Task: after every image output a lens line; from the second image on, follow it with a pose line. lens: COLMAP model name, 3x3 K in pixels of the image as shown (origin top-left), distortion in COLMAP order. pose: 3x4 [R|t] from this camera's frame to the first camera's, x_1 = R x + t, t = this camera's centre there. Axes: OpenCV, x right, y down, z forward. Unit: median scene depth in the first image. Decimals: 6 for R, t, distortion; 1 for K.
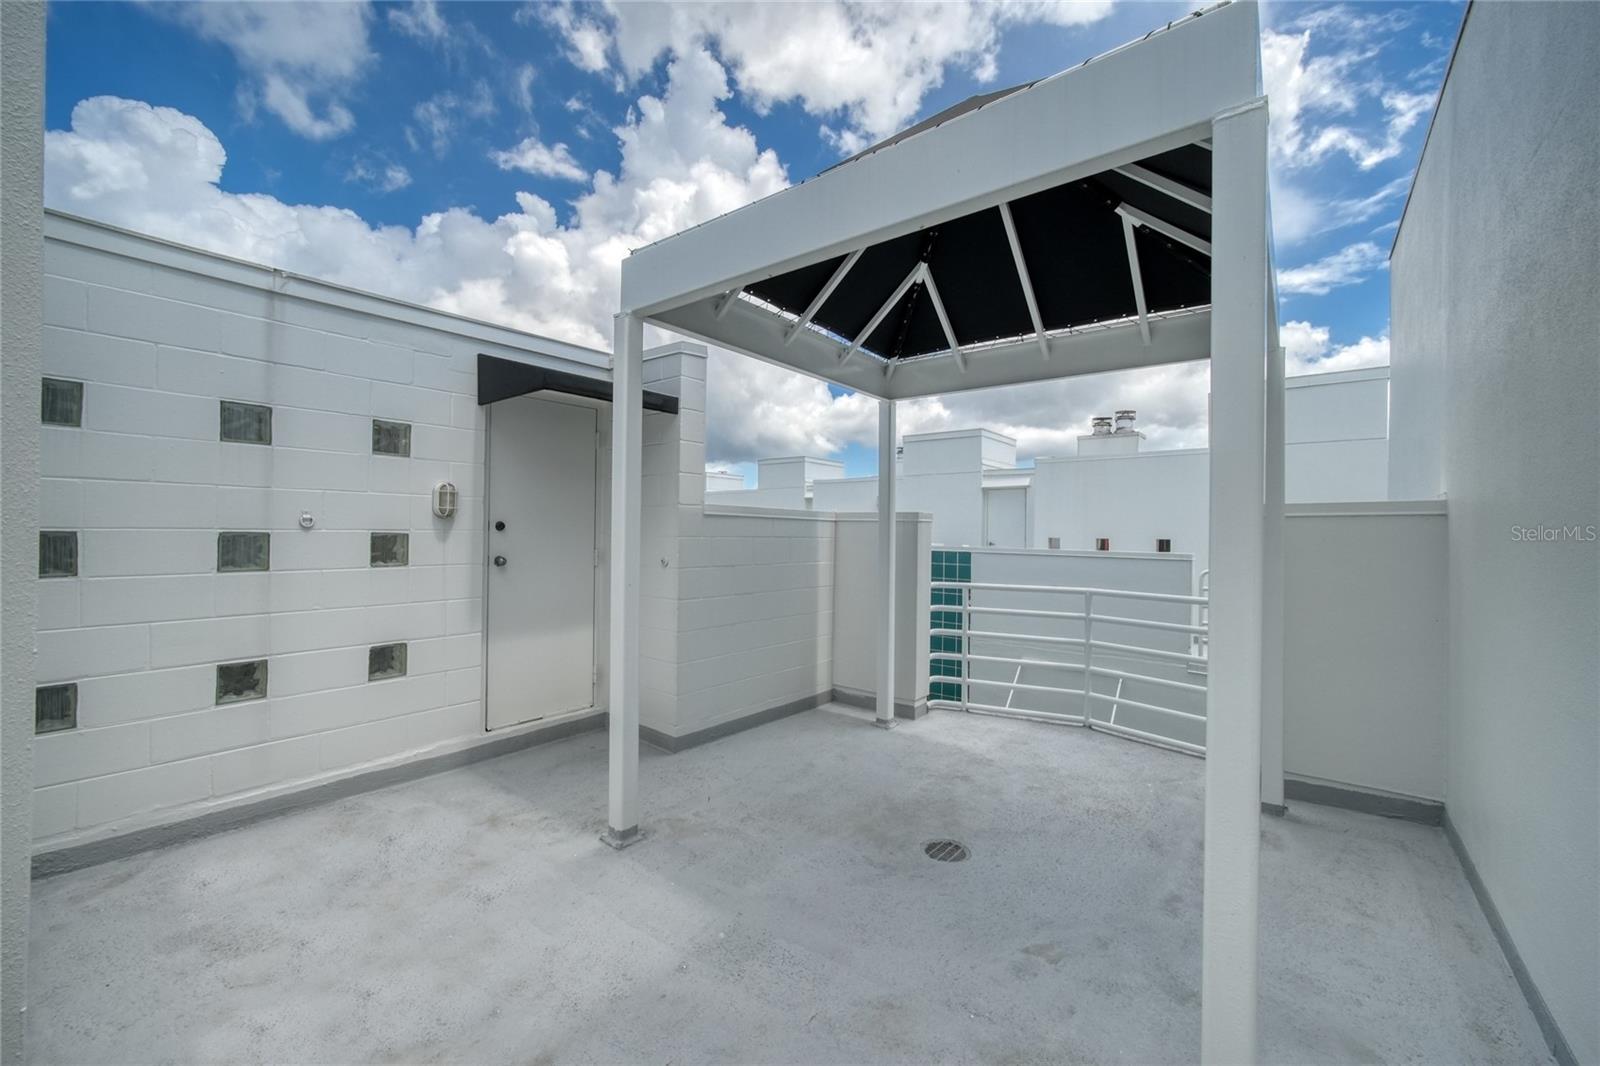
lens RADIAL K [[624.8, 0, 808.8], [0, 624.8, 529.7], [0, 0, 1]] dist [-0.002363, 0.000507]
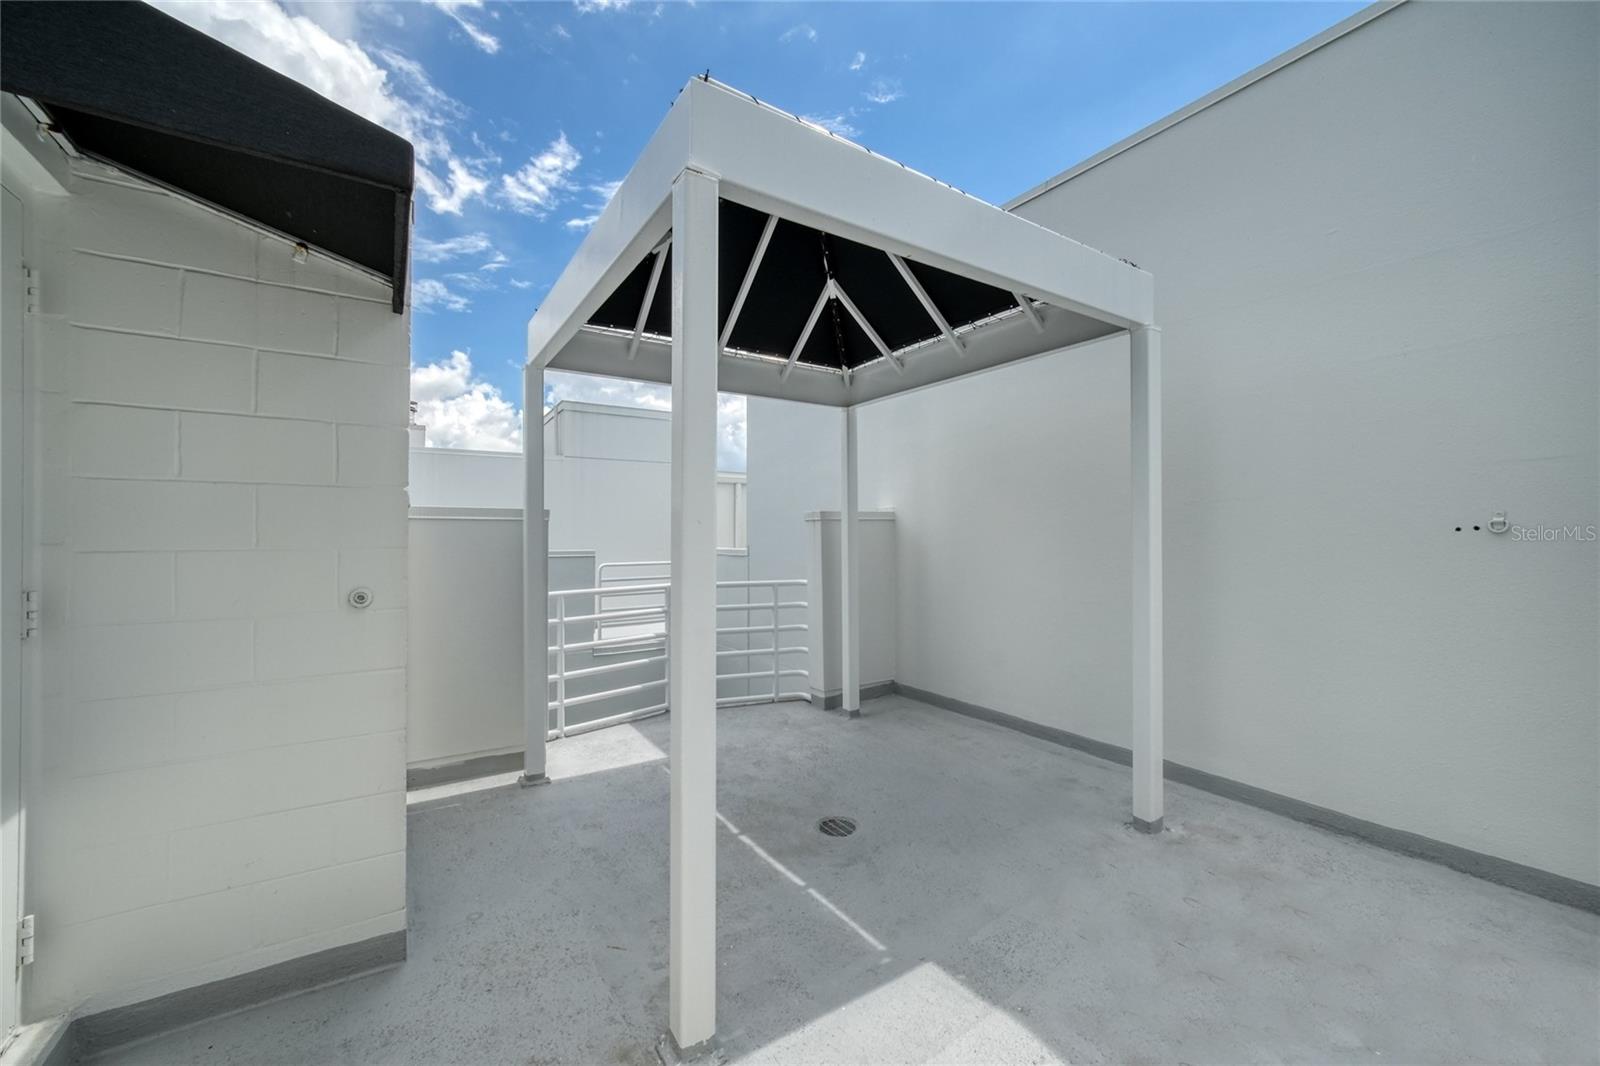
lens RADIAL K [[624.8, 0, 803.3], [0, 624.8, 529.1], [0, 0, 1]] dist [-0.002363, 0.000507]
pose [[0.309846, 0.002102, 0.950784, -0.505479], [-0.001175, 0.999998, -0.001827, 0.003870], [-0.950786, -0.000551, 0.309848, 0.447216]]
